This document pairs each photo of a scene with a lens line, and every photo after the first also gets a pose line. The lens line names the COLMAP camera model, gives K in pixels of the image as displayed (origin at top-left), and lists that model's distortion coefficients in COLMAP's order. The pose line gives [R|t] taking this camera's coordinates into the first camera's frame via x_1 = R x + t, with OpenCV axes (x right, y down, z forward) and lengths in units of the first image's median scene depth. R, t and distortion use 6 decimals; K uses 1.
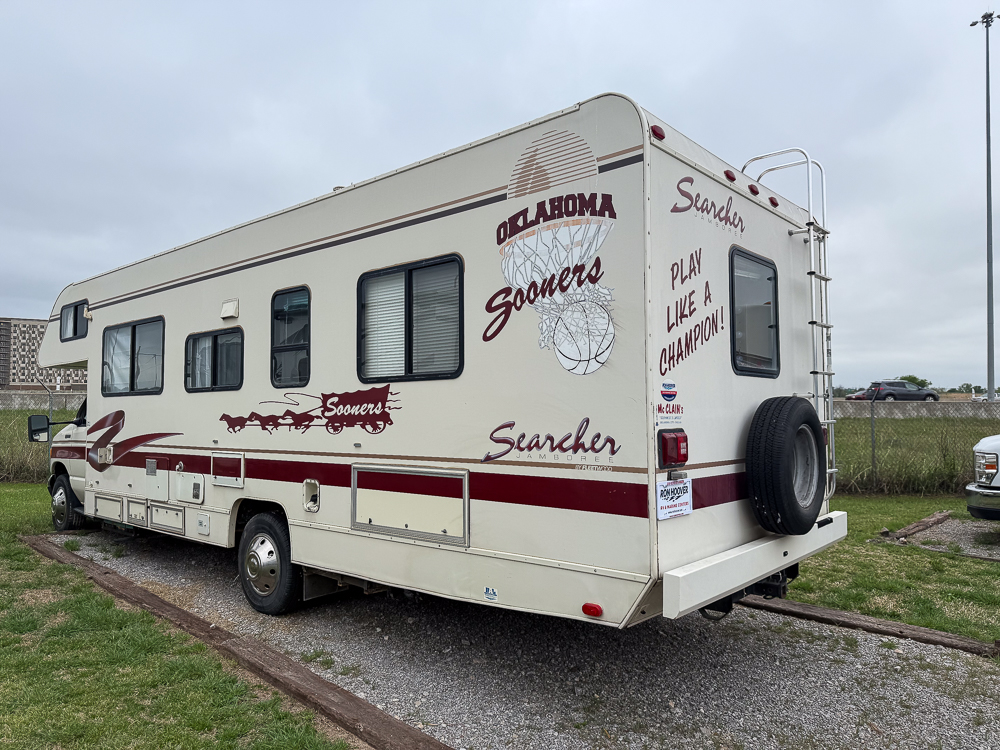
lens RADIAL K [[703.3, 0, 501.6], [0, 703.3, 379.9], [0, 0, 1]] dist [0.056313, -0.052095]
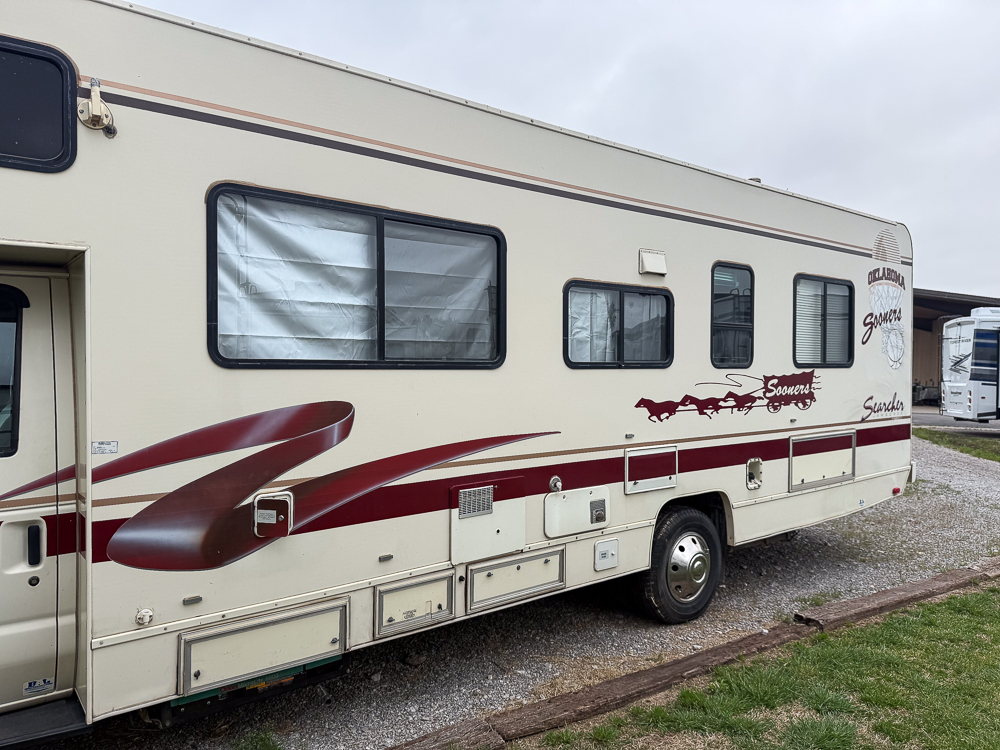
lens RADIAL K [[703.3, 0, 499.1], [0, 703.3, 366.6], [0, 0, 1]] dist [0.056313, -0.052095]
pose [[0.188619, 0.001709, 0.982049, -1.358522], [-0.052941, 0.998562, 0.008430, 0.017839], [-0.980622, -0.053581, 0.188438, 1.177279]]
